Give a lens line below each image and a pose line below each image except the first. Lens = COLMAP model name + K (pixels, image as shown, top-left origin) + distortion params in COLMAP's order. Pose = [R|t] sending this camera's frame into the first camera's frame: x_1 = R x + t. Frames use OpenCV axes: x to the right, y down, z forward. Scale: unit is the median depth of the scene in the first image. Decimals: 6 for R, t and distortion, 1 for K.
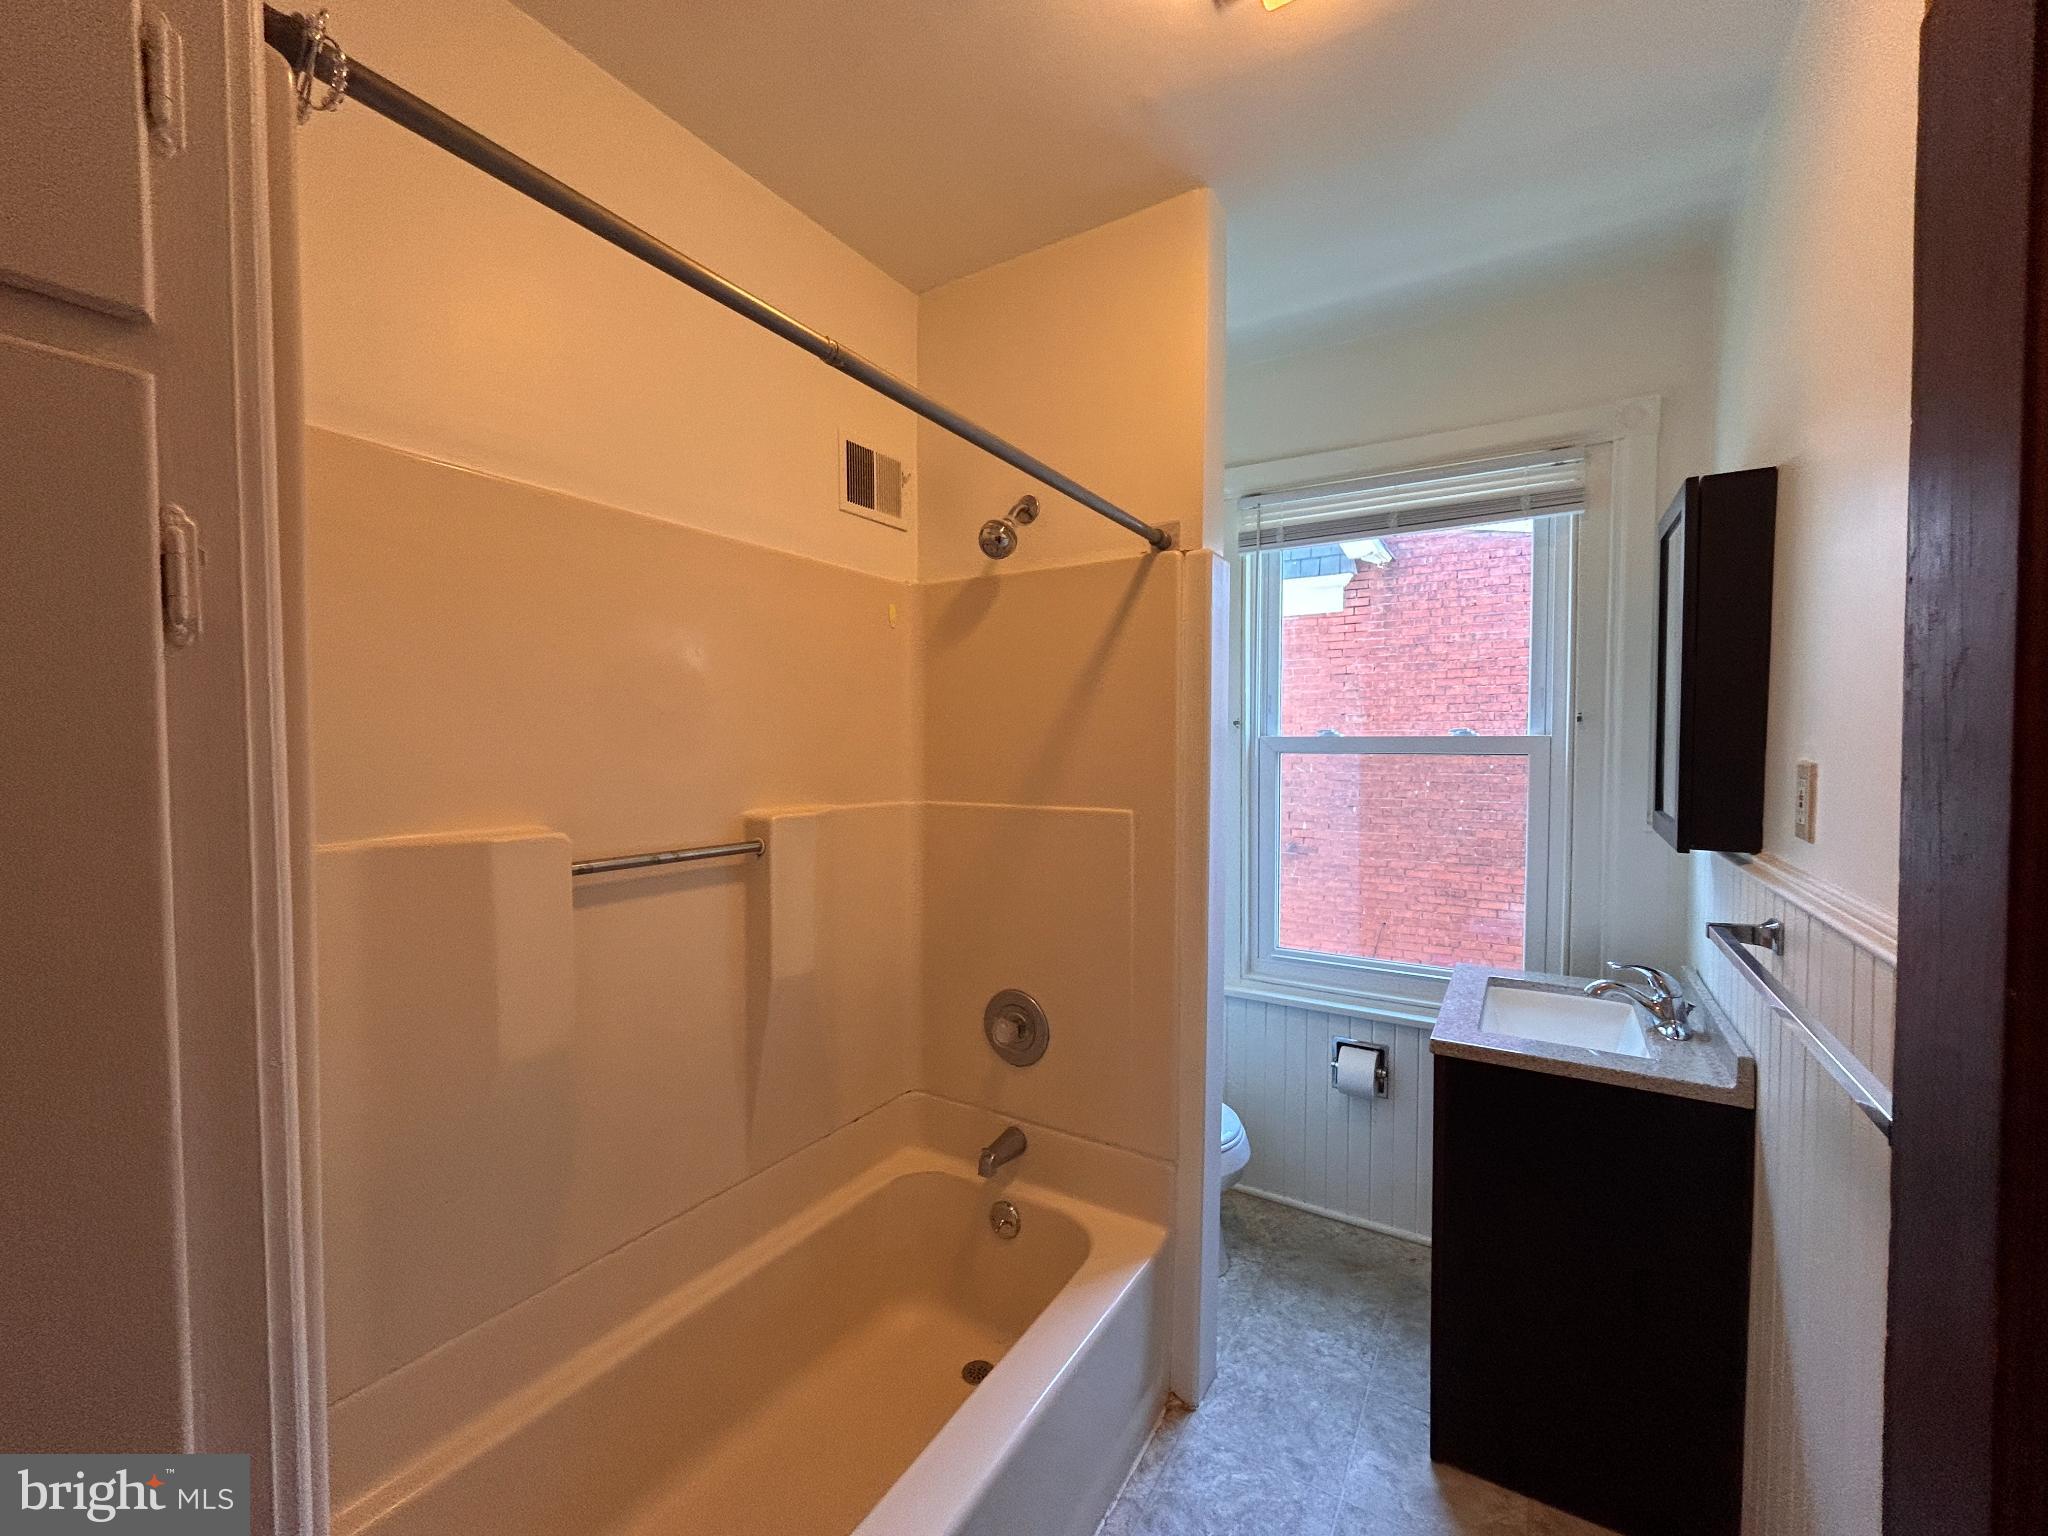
lens RADIAL K [[825.4, 0, 1018.4], [0, 825.4, 771.1], [0, 0, 1]] dist [0.002448, -0.001875]
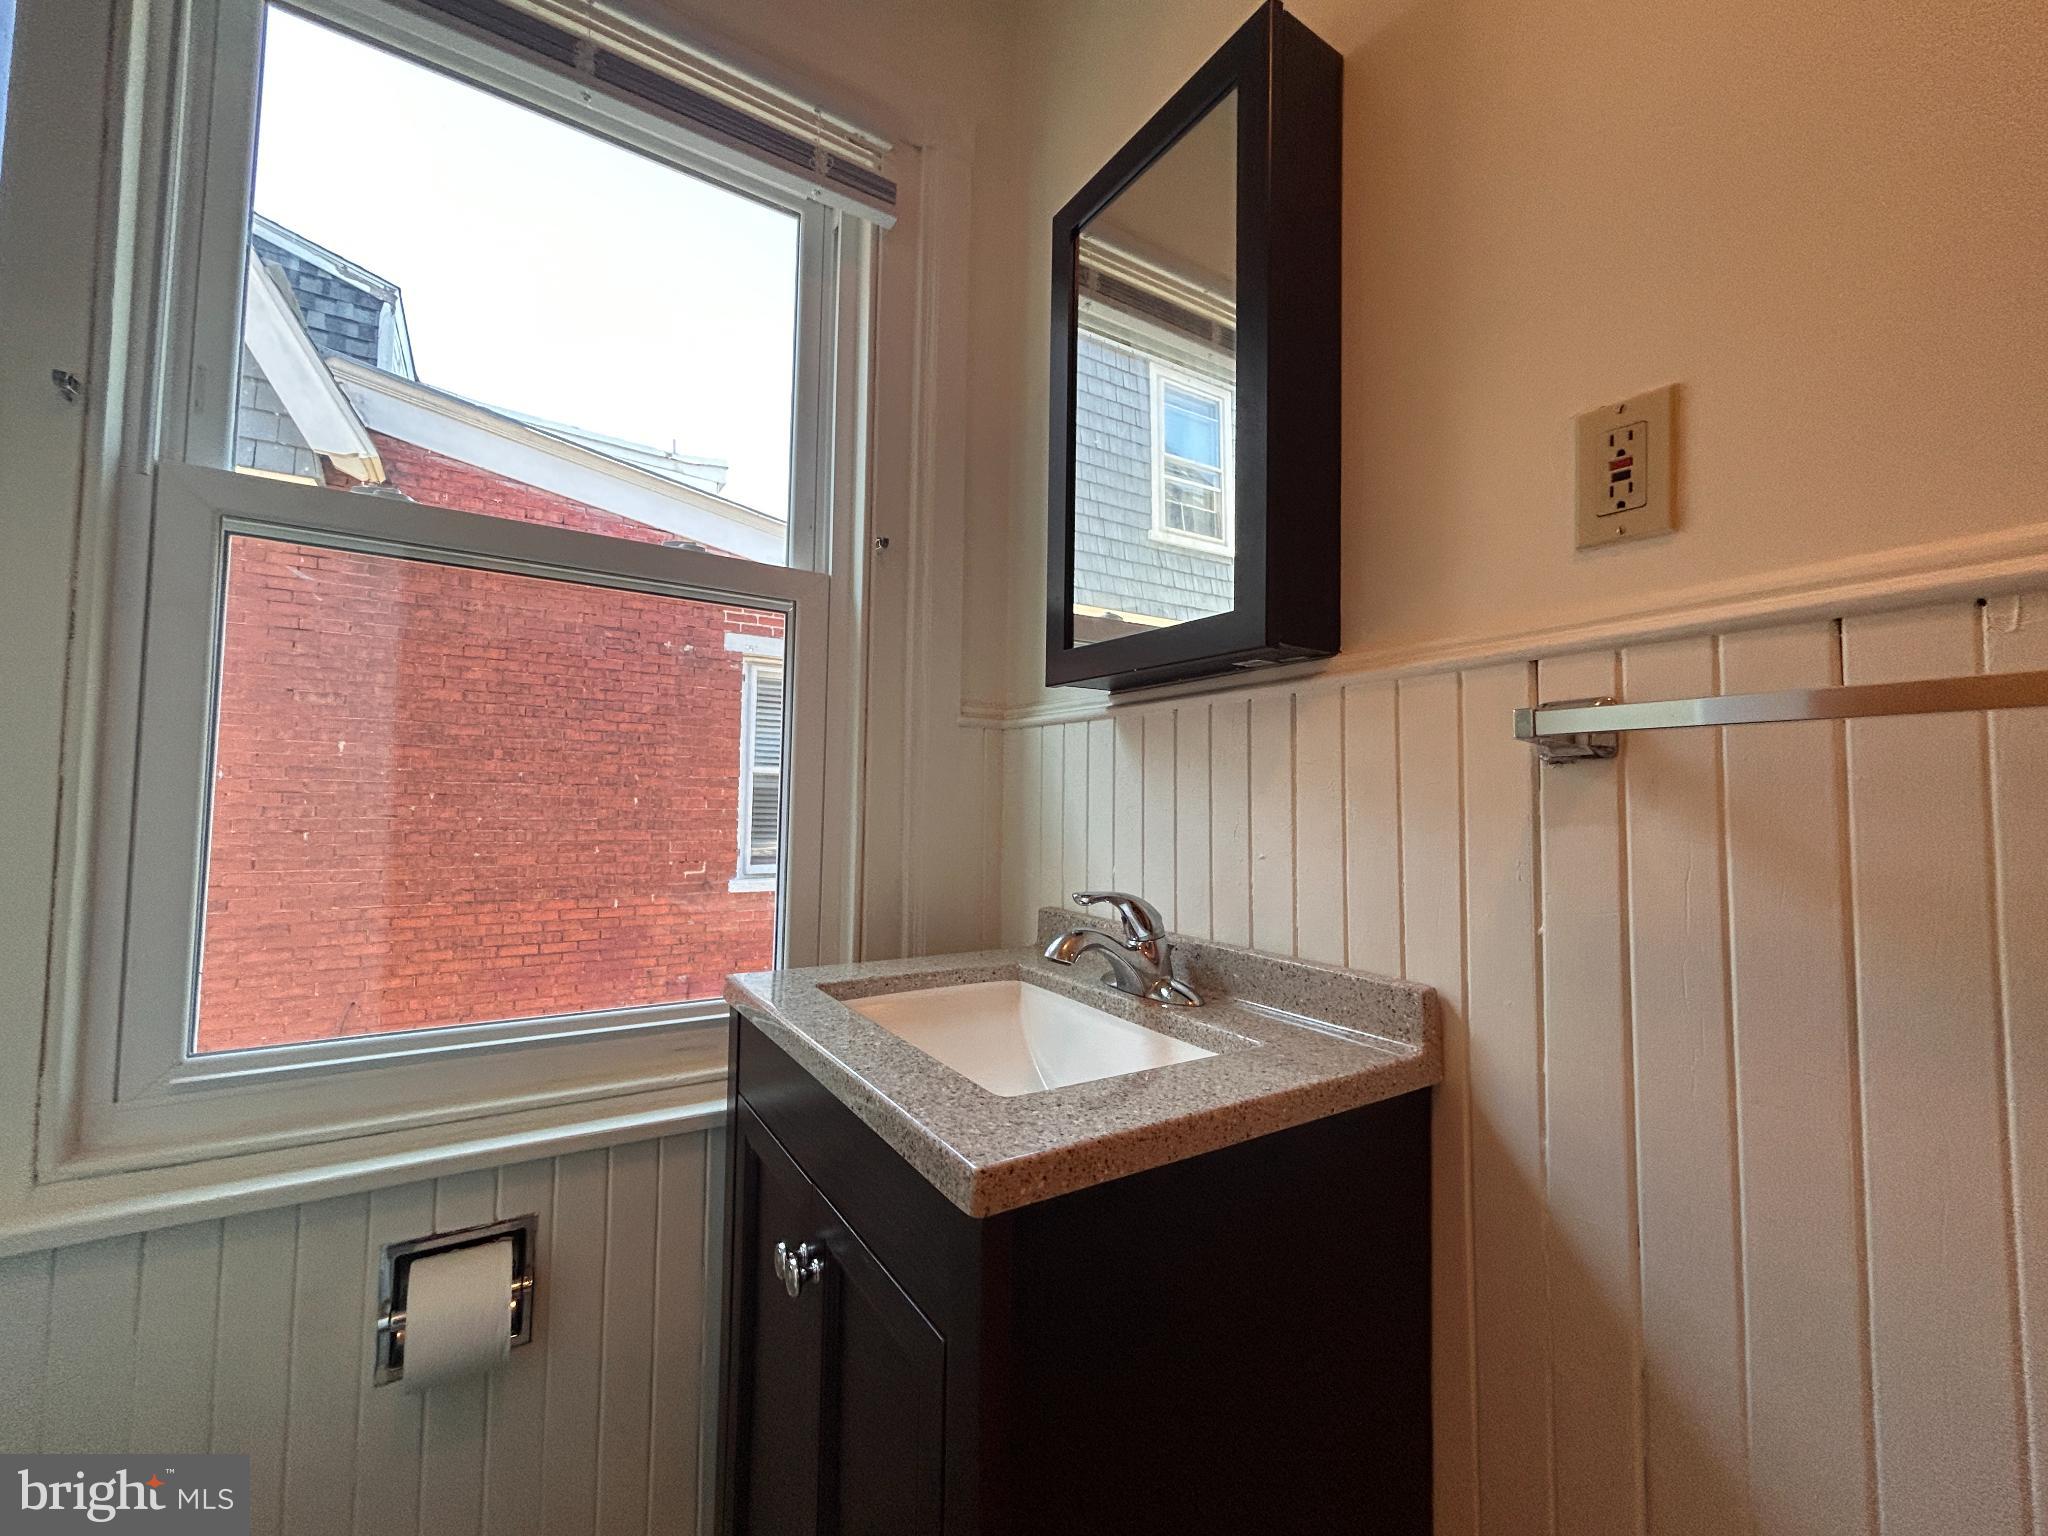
lens RADIAL K [[825.4, 0, 1018.4], [0, 825.4, 771.1], [0, 0, 1]] dist [0.002448, -0.001875]
pose [[0.426999, 0.055516, 0.902546, 0.059523], [0.015634, 0.997511, -0.068754, 0.052785], [-0.904117, 0.043468, 0.425068, 0.226262]]
